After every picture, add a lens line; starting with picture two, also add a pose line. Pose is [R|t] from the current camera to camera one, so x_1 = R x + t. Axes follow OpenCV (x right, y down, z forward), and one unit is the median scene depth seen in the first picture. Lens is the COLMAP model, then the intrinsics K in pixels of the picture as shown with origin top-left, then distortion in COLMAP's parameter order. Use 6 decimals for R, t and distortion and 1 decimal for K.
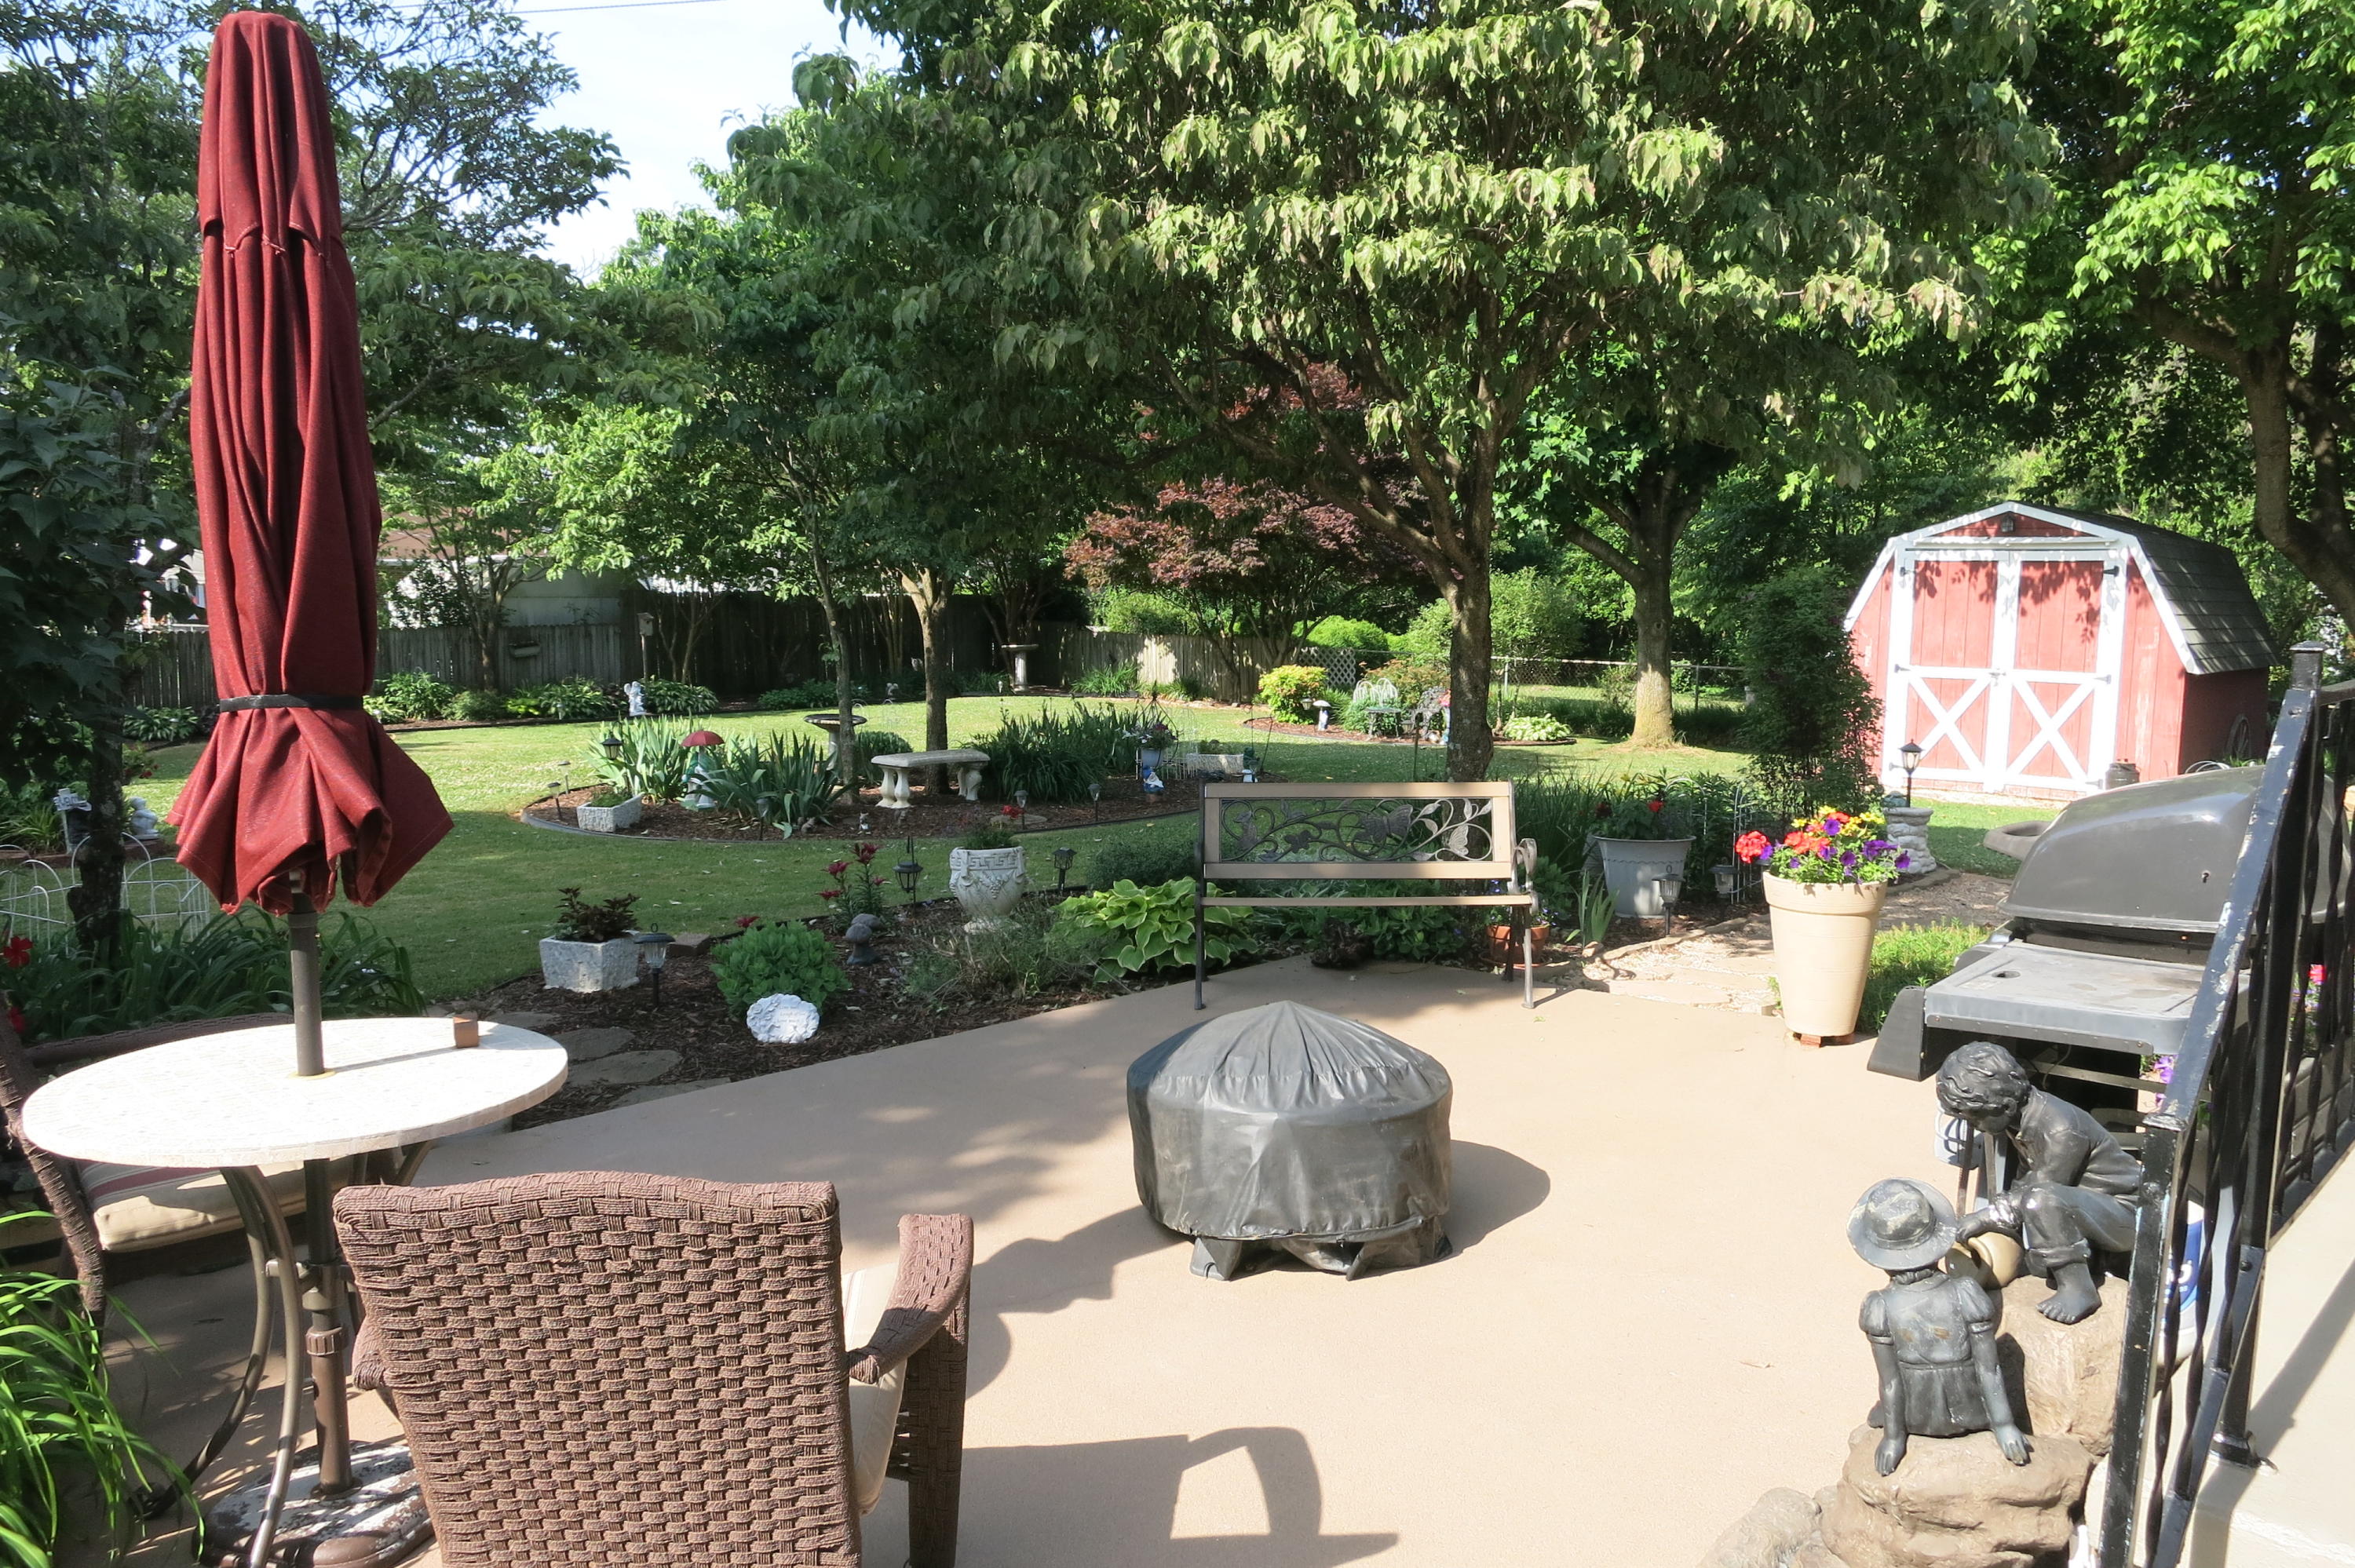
lens RADIAL K [[1699.2, 0, 1158.7], [0, 1699.2, 744.0], [0, 0, 1]] dist [-0.032865, -0.009084]
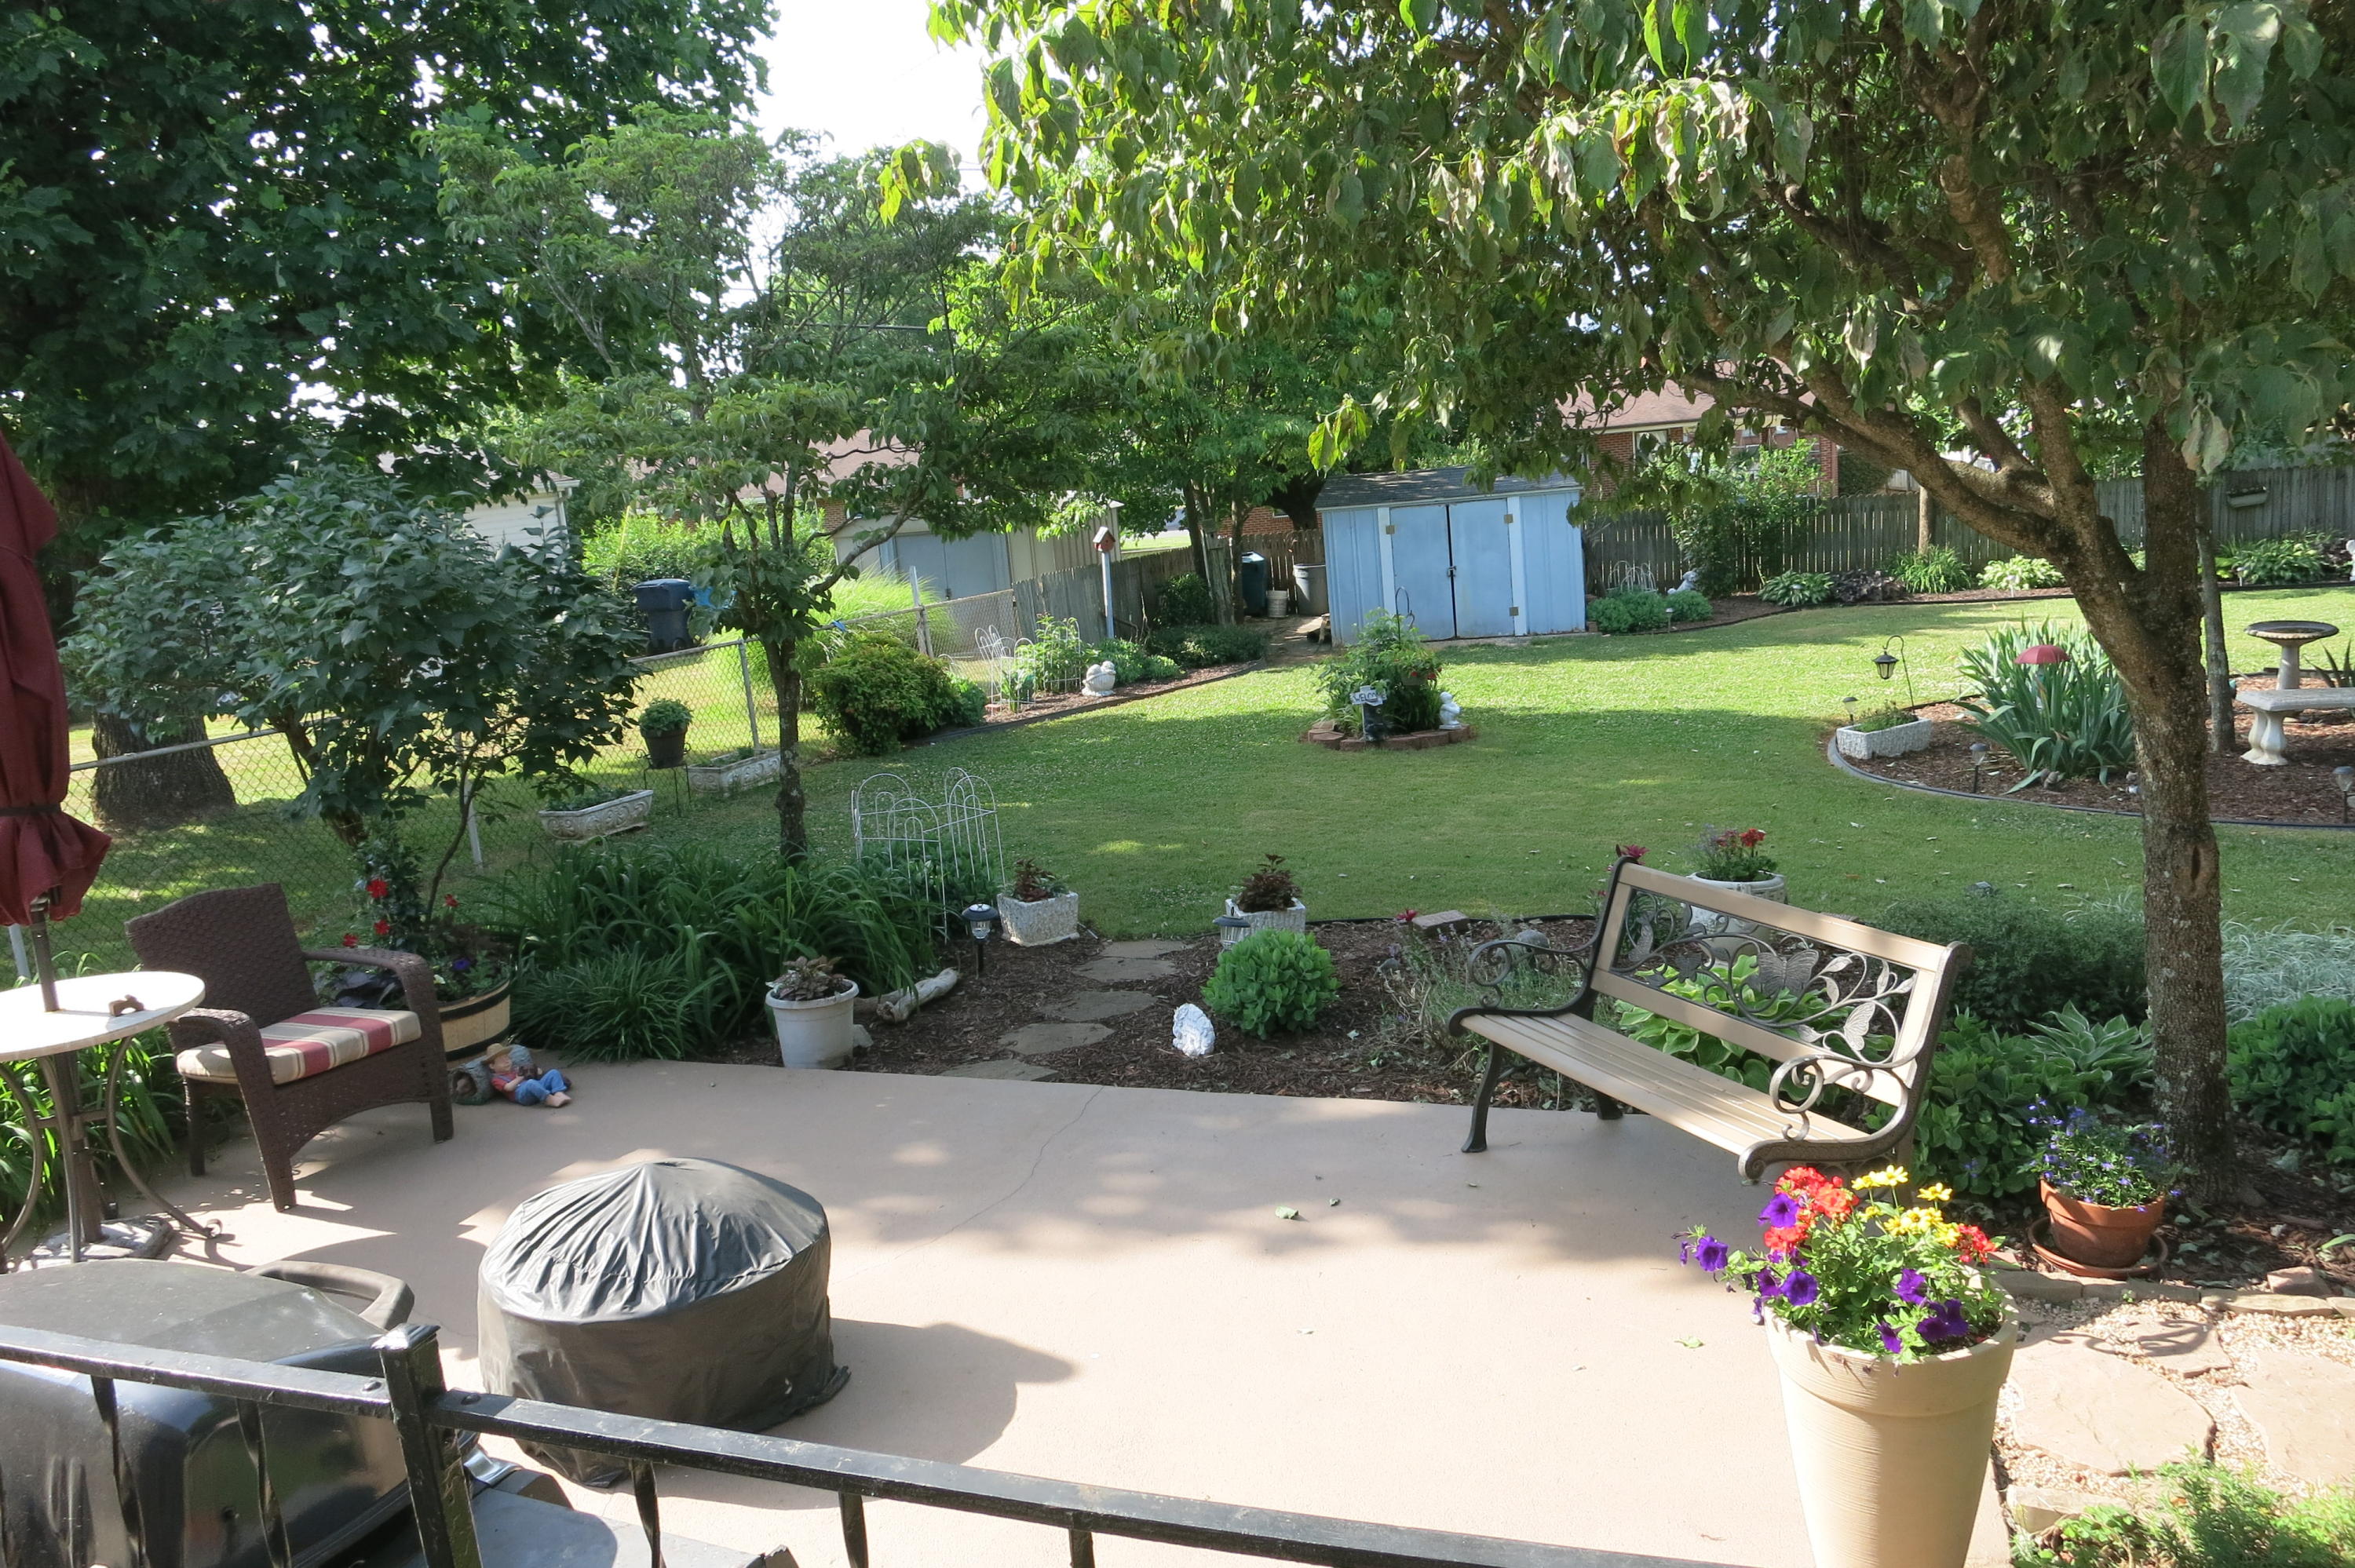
lens RADIAL K [[1699.2, 0, 1171.8], [0, 1699.2, 774.3], [0, 0, 1]] dist [-0.032865, -0.009084]
pose [[0.424910, 0.126795, -0.896312, 0.268689], [-0.002804, 0.990321, 0.138765, -0.052363], [0.905231, -0.056449, 0.421153, 0.225106]]
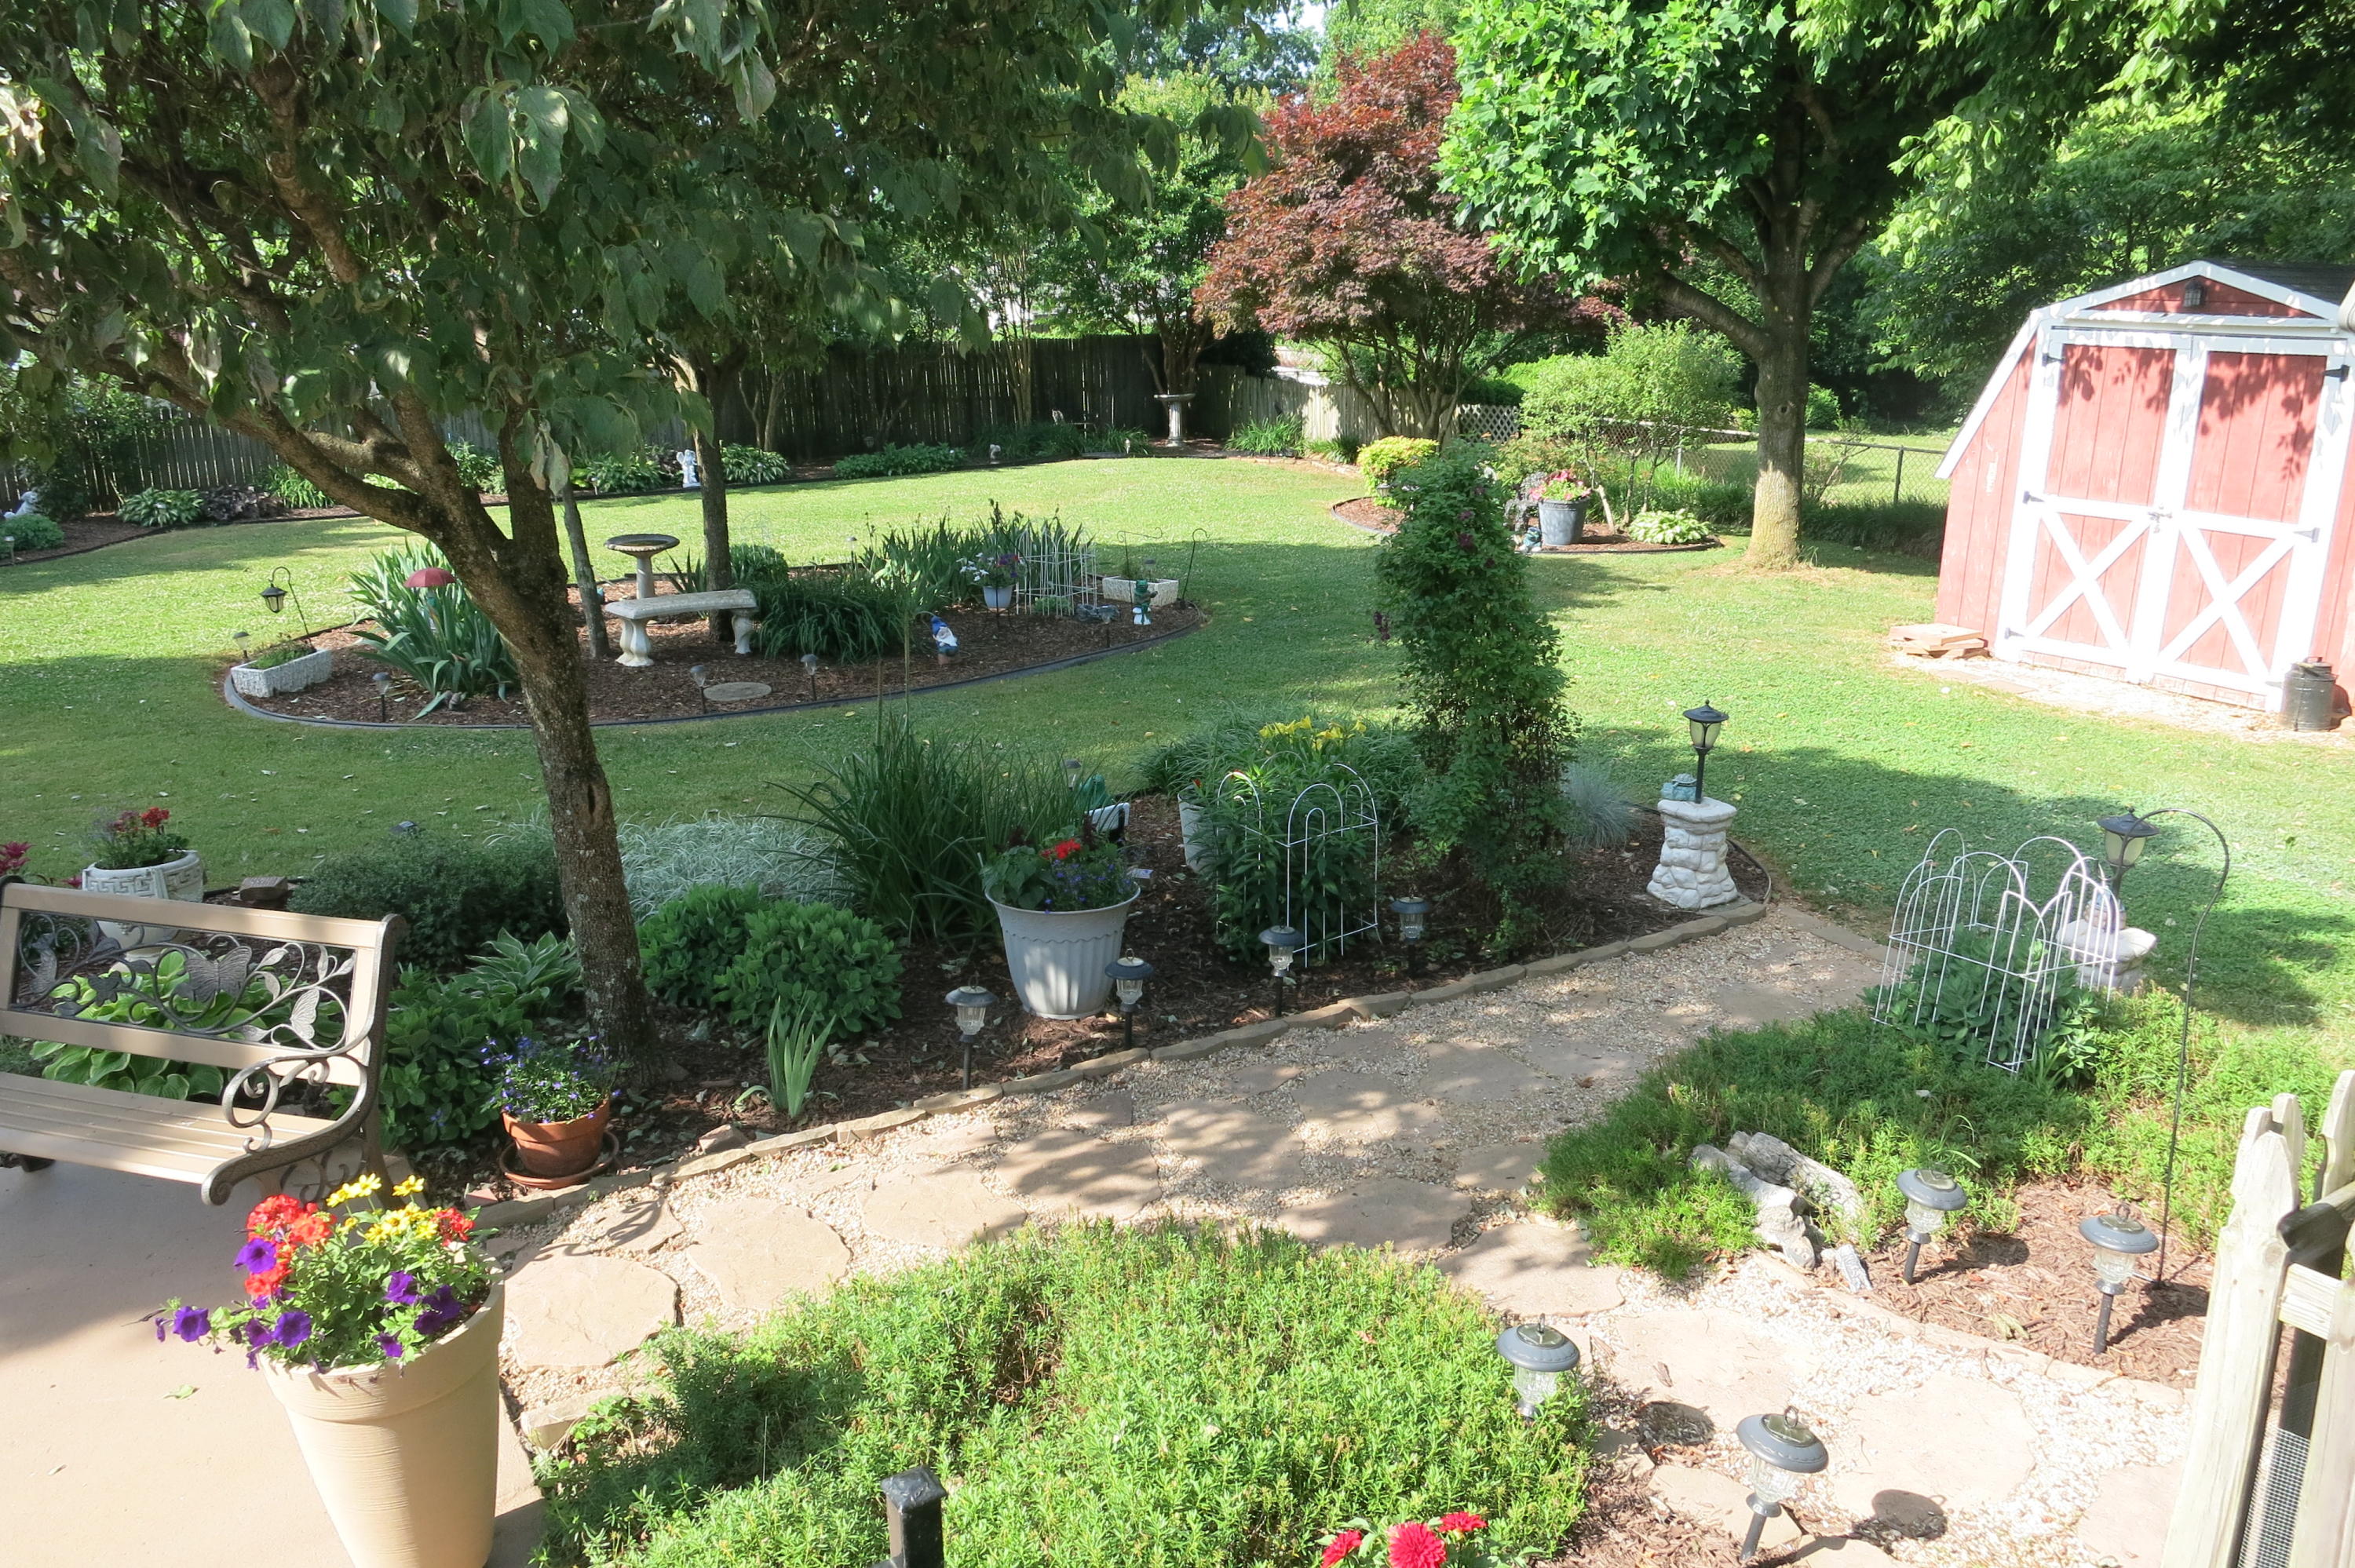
lens RADIAL K [[1699.2, 0, 1172.3], [0, 1699.2, 780.1], [0, 0, 1]] dist [-0.032865, -0.009084]
pose [[0.970584, 0.057237, -0.233860, 0.270765], [-0.011025, 0.980877, 0.194315, -0.064683], [0.240510, -0.186020, 0.952655, 0.223363]]
